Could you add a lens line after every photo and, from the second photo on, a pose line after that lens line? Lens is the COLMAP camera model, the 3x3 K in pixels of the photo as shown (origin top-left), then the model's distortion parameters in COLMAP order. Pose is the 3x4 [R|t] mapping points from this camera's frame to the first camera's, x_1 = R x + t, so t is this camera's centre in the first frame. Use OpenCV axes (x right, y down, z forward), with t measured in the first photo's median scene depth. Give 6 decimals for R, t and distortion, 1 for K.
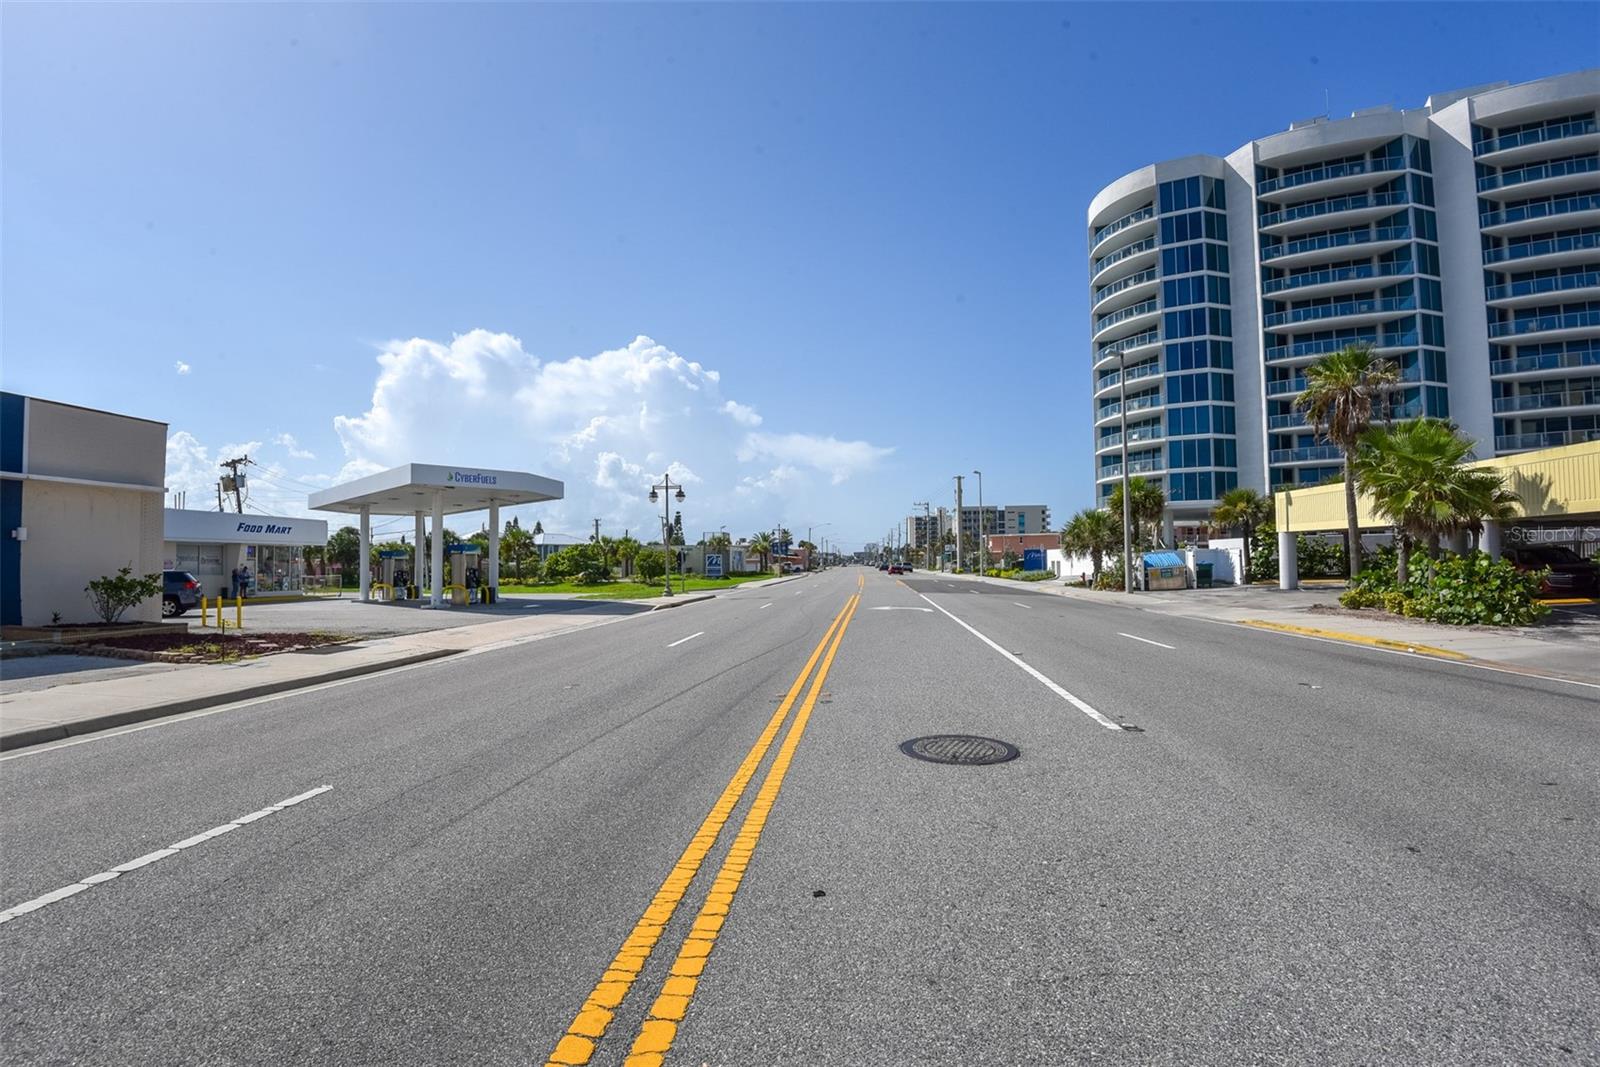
lens RADIAL K [[724.6, 0, 827.3], [0, 724.6, 499.8], [0, 0, 1]] dist [-0.000464, -0.000790]
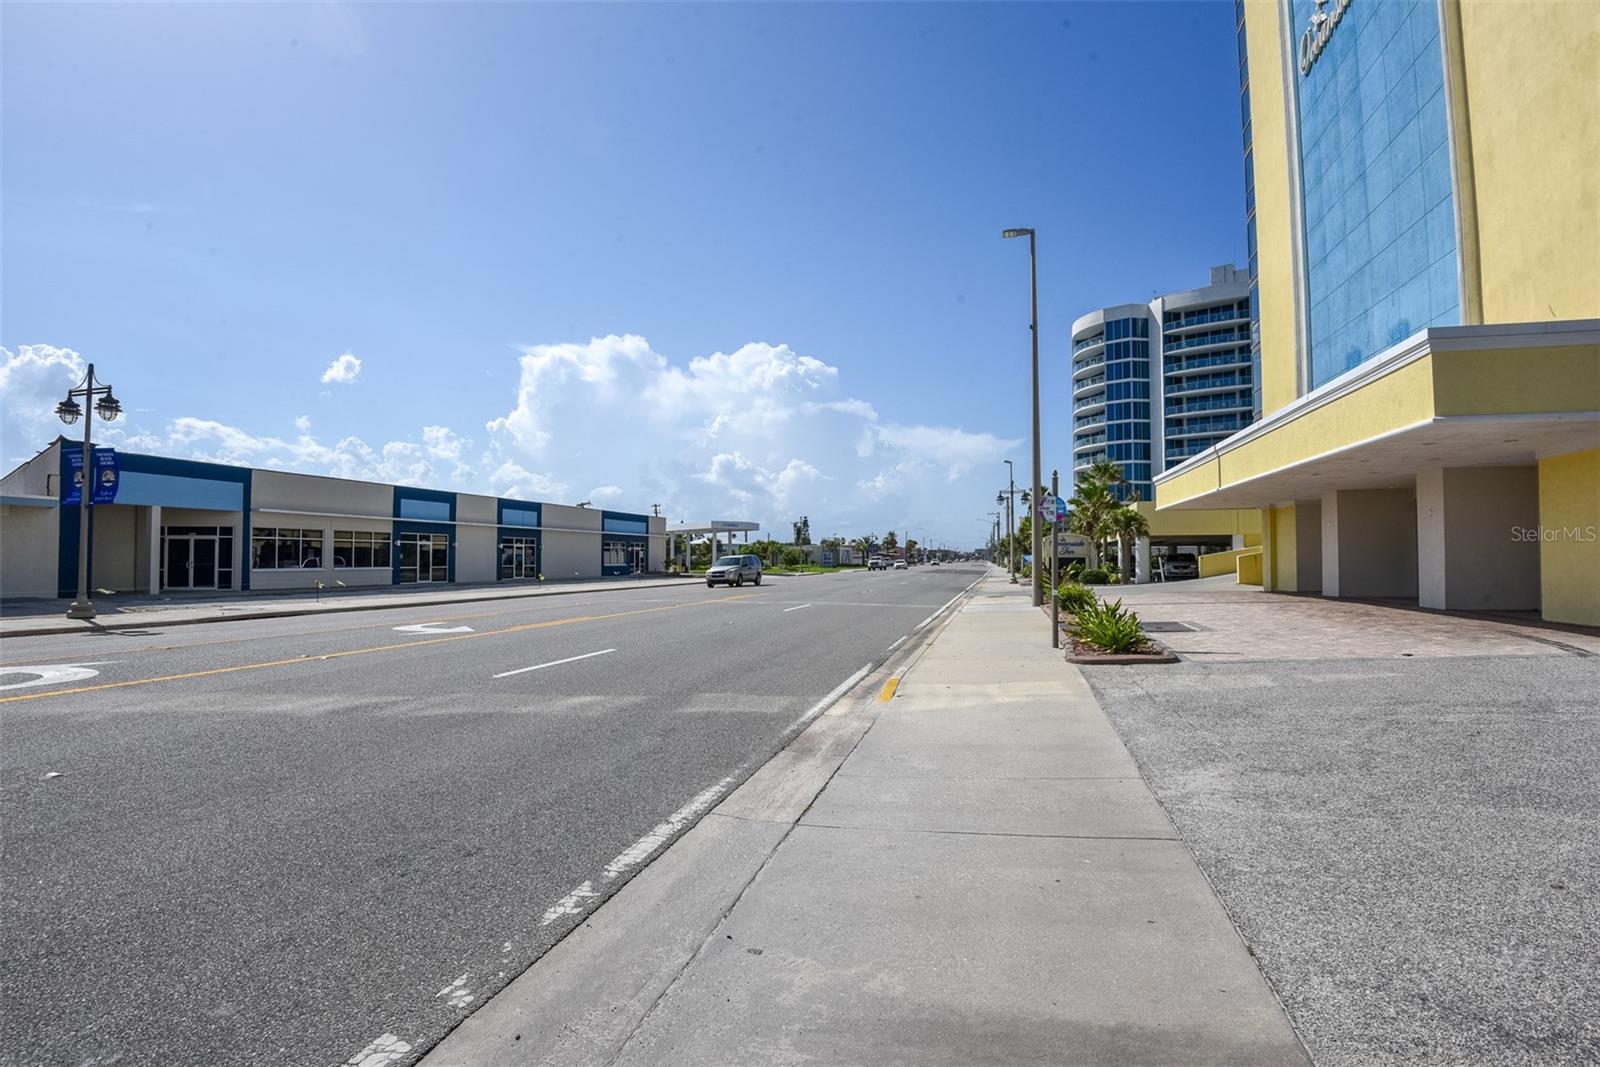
lens RADIAL K [[742.3, 0, 800.0], [0, 742.3, 533.5], [0, 0, 1]] dist [0.002419, -0.033546]
pose [[0.979339, -0.001031, -0.202222, 0.125625], [0.011738, 0.998591, 0.051758, -0.062739], [0.201883, -0.053062, 0.977971, -0.723679]]
